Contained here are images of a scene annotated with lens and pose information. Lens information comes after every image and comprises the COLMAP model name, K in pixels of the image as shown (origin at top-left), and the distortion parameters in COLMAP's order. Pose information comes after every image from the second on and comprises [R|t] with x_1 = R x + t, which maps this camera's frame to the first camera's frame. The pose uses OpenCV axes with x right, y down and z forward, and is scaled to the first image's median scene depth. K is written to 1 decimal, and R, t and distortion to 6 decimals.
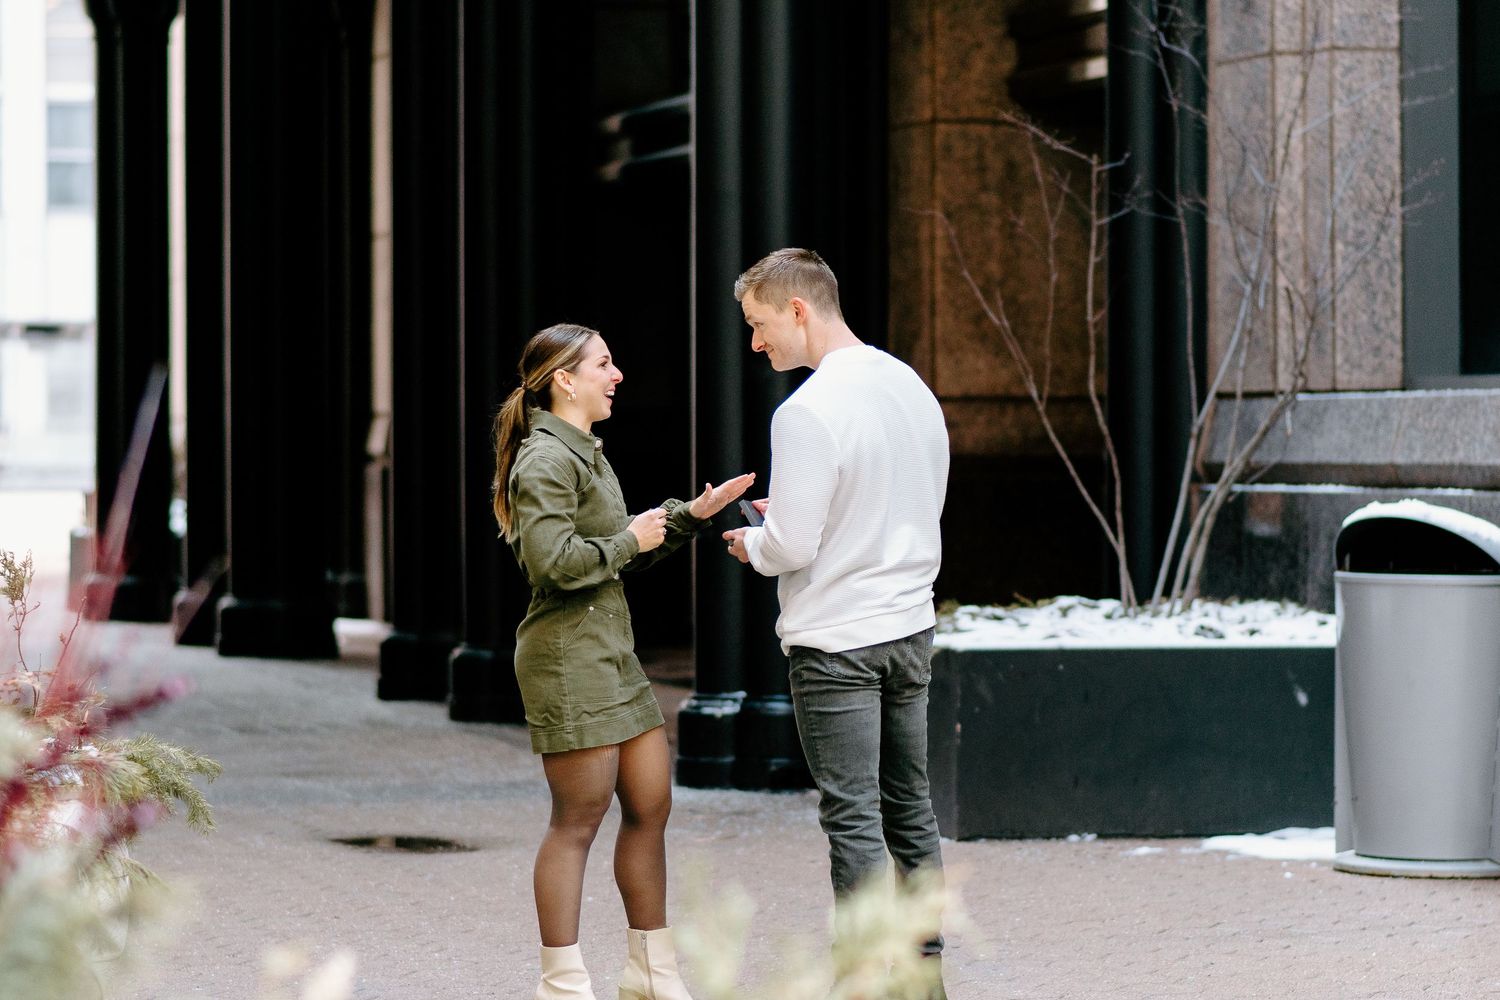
lens RADIAL K [[5562.4, 0, 749.7], [0, 5562.4, 500.1], [0, 0, 1]] dist [-0.087153, 0.000000]
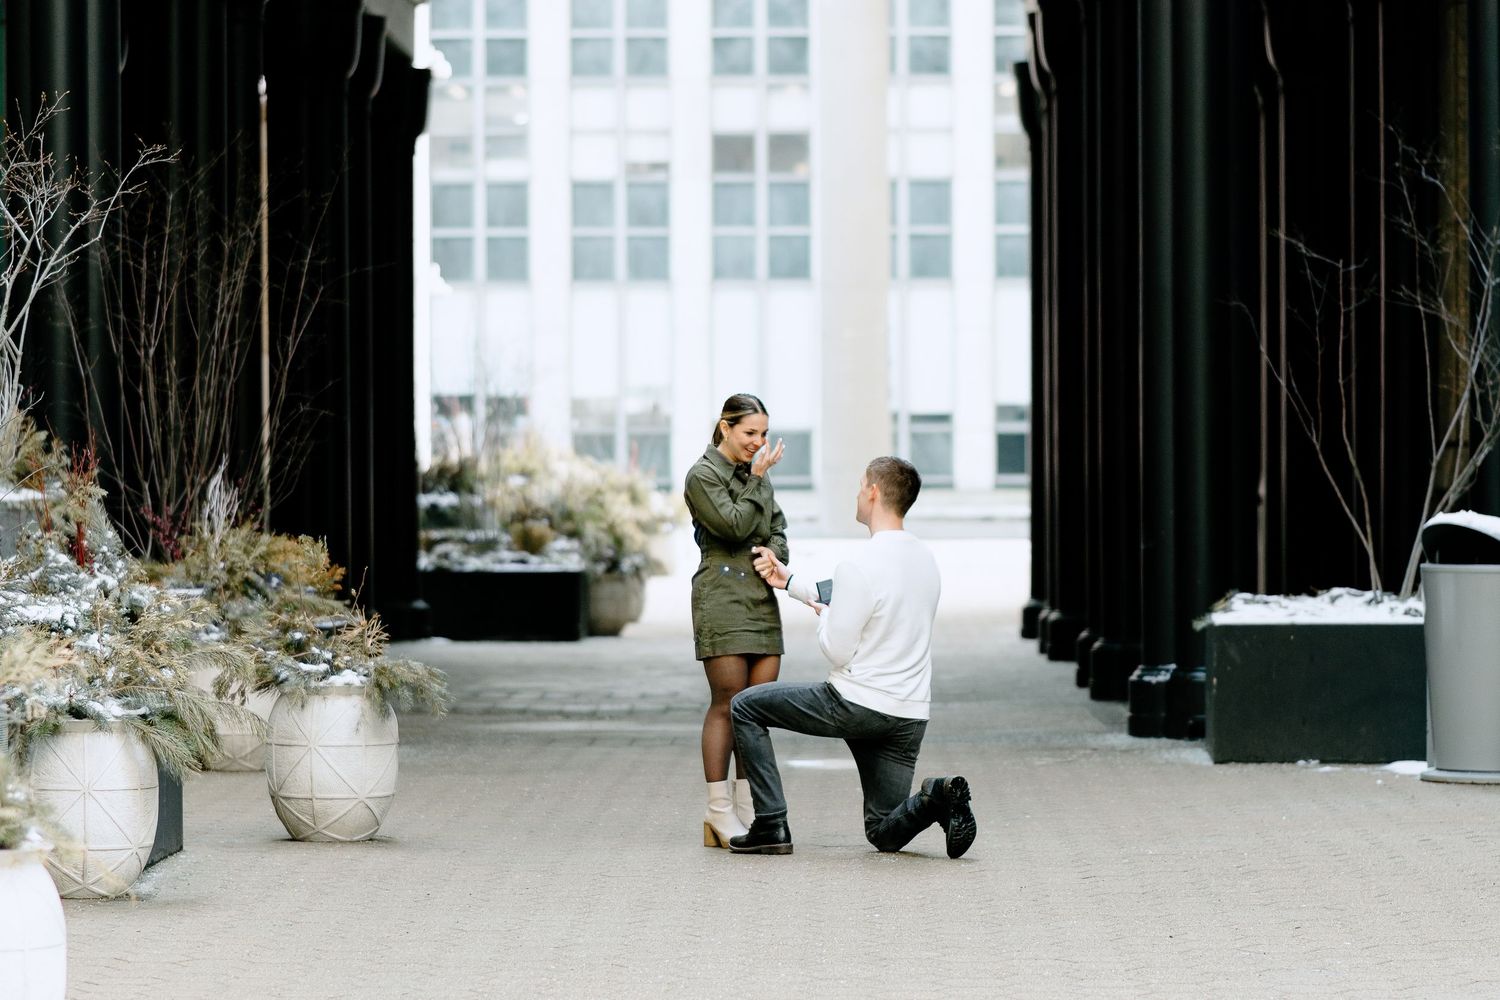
lens RADIAL K [[5562.4, 0, 749.2], [0, 5562.4, 499.1], [0, 0, 1]] dist [-0.087153, 0.000000]
pose [[0.972761, 0.001997, -0.231803, 0.241838], [-0.004282, 0.999947, -0.009352, 0.009518], [0.231772, 0.010090, 0.972718, -0.355646]]
